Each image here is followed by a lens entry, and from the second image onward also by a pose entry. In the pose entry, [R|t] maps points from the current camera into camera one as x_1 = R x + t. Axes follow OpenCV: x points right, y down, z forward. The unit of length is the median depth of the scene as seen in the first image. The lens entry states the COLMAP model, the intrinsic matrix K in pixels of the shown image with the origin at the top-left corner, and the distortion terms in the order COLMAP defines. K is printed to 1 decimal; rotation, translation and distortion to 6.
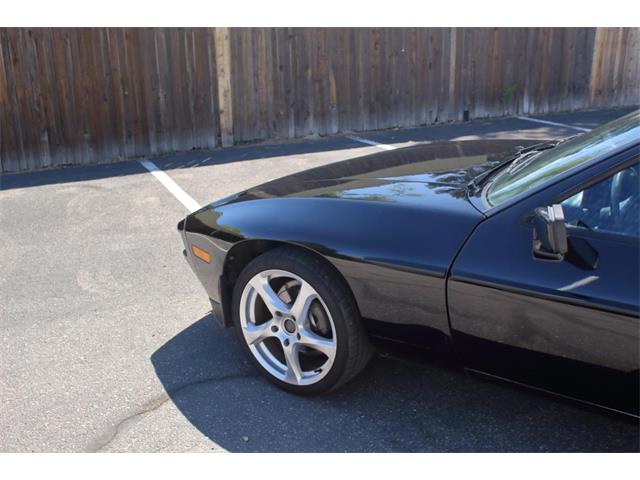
lens RADIAL K [[715.6, 0, 318.5], [0, 715.6, 237.0], [0, 0, 1]] dist [-0.065002, 0.000000]
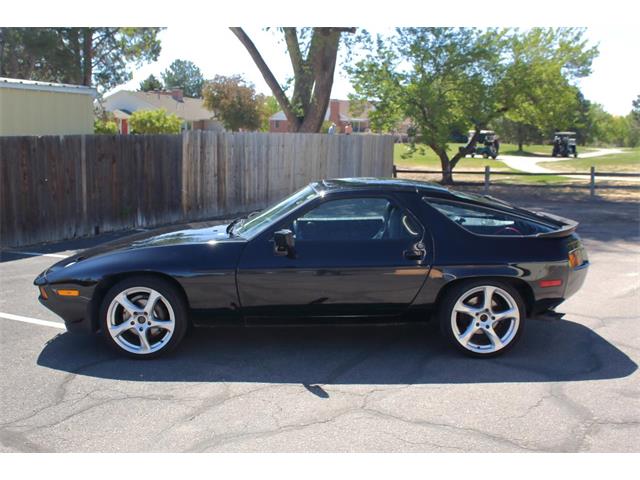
lens RADIAL K [[715.6, 0, 318.7], [0, 715.6, 235.6], [0, 0, 1]] dist [-0.065002, 0.000000]
pose [[0.808532, -0.057604, 0.585626, -0.244606], [0.164794, 0.977541, -0.131366, 0.077309], [-0.564906, 0.202721, 0.799865, -0.247466]]
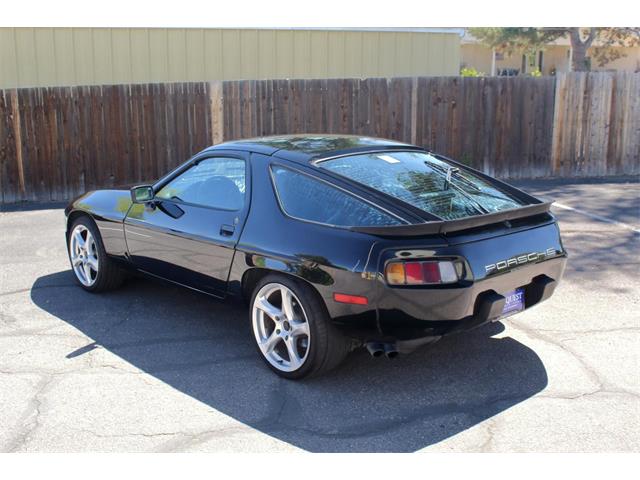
lens RADIAL K [[762.6, 0, 319.3], [0, 762.6, 240.3], [0, 0, 1]] dist [-0.068672, 0.000000]
pose [[0.977953, 0.056698, -0.200980, 0.343992], [-0.076990, 0.992531, -0.094630, 0.079684], [0.194113, 0.108017, 0.975014, -0.311939]]
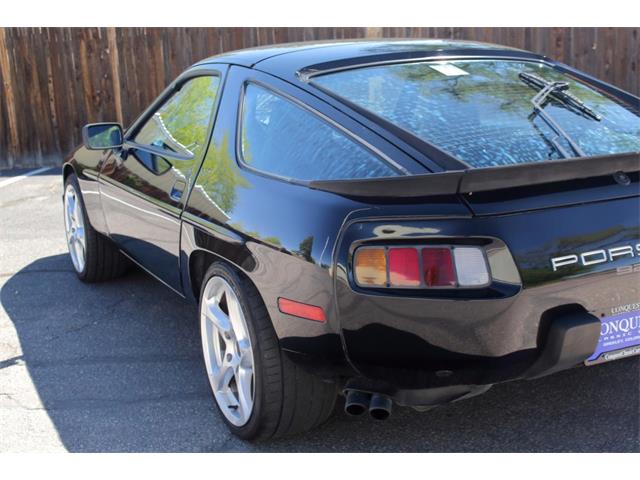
lens RADIAL K [[963.1, 0, 321.6], [0, 963.1, 241.7], [0, 0, 1]] dist [0.017181, 0.000000]
pose [[0.879306, 0.085920, -0.468443, 0.427285], [-0.121203, 0.991578, -0.045636, 0.061516], [0.460577, 0.096904, 0.882314, -0.144959]]
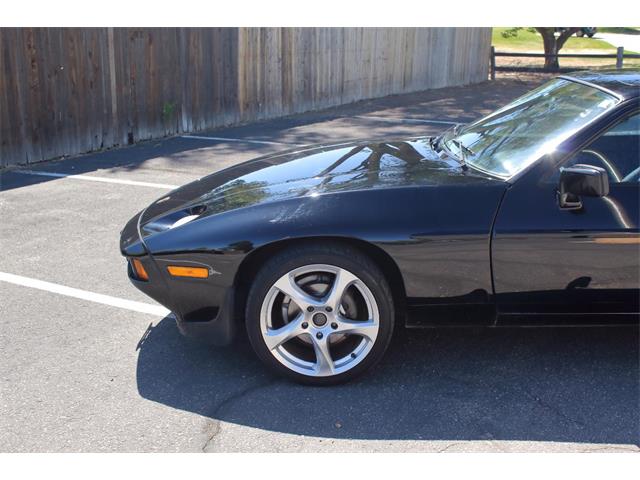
lens RADIAL K [[855.8, 0, 322.1], [0, 855.8, 218.0], [0, 0, 1]] dist [-0.043996, 0.000000]
pose [[0.822254, -0.114707, 0.557441, -0.242935], [0.162317, 0.986063, -0.036519, 0.008799], [-0.545483, 0.120510, 0.829413, -0.015637]]
